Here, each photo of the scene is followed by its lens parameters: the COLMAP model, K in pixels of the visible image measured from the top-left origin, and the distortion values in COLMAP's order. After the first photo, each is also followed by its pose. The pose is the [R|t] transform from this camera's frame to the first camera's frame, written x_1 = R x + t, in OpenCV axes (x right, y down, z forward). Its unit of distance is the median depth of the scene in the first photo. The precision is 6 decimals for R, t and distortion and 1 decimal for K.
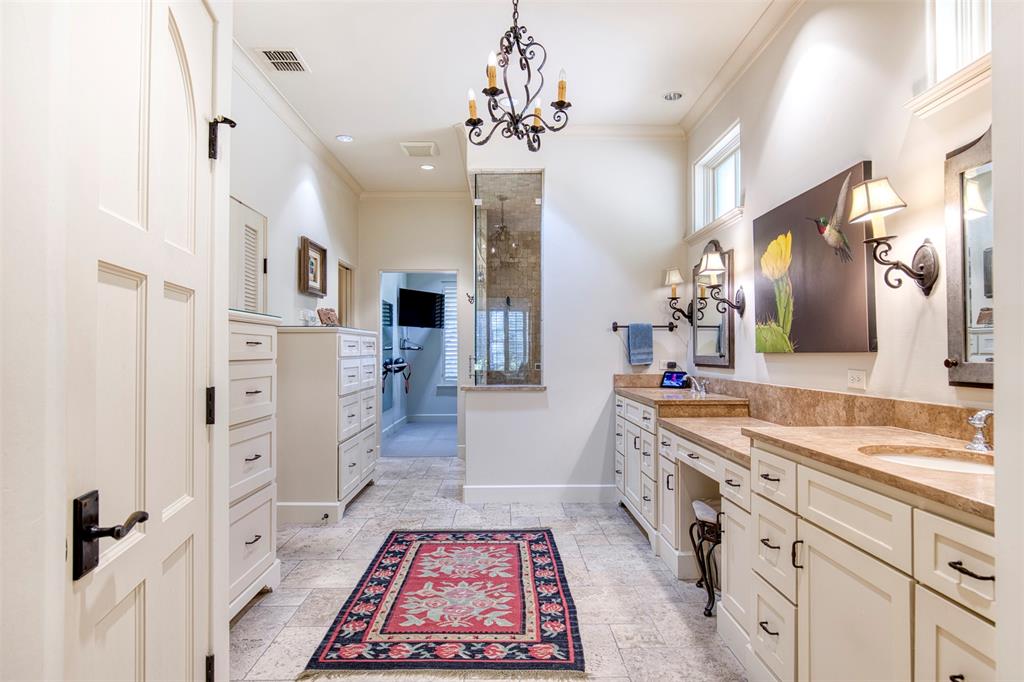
lens RADIAL K [[596.3, 0, 509.6], [0, 596.3, 342.5], [0, 0, 1]] dist [-0.003246, -0.000056]
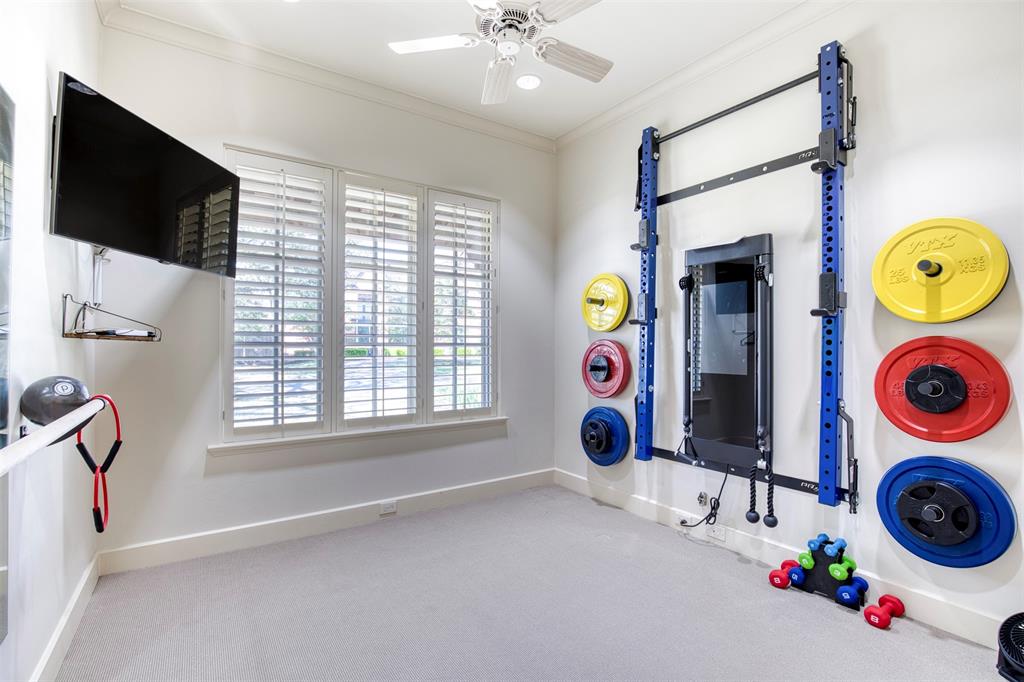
lens RADIAL K [[469.5, 0, 510.6], [0, 469.5, 344.0], [0, 0, 1]] dist [-0.032917, 0.006285]
pose [[0.840948, 0.001408, 0.541114, -0.136213], [-0.008565, 0.999906, 0.010709, 0.011724], [-0.541048, -0.013640, 0.840881, 0.781651]]
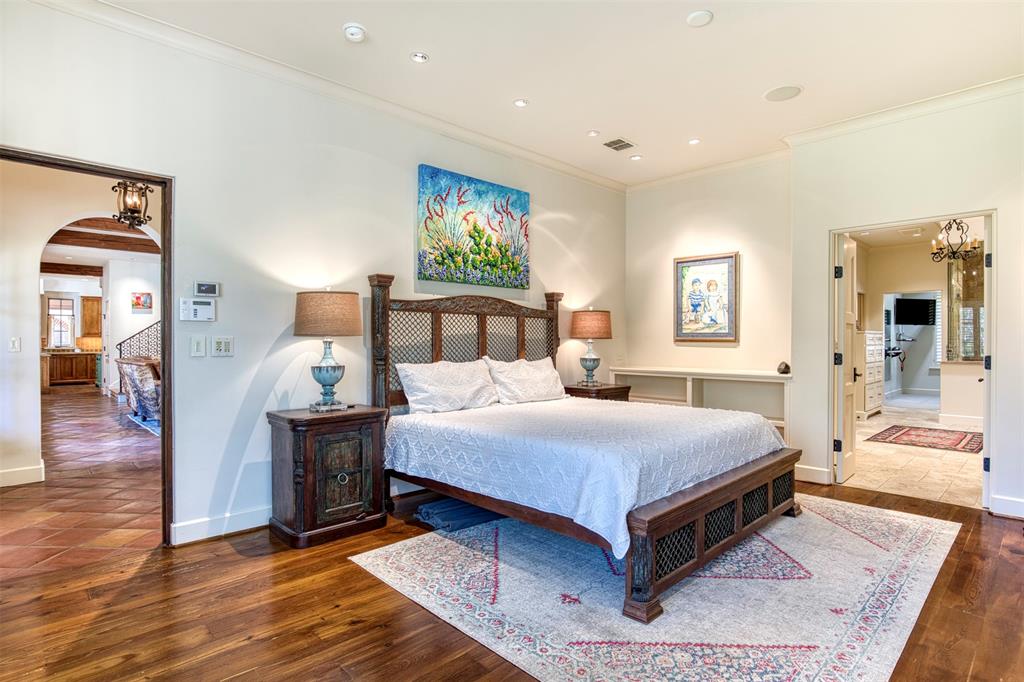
lens RADIAL K [[537.2, 0, 510.0], [0, 537.2, 341.2], [0, 0, 1]] dist [-0.020900, 0.000170]
pose [[0.693326, 0.003105, -0.720617, 0.100265], [0.007788, 0.999900, 0.011801, -0.010593], [0.720582, -0.013794, 0.693233, -0.601316]]
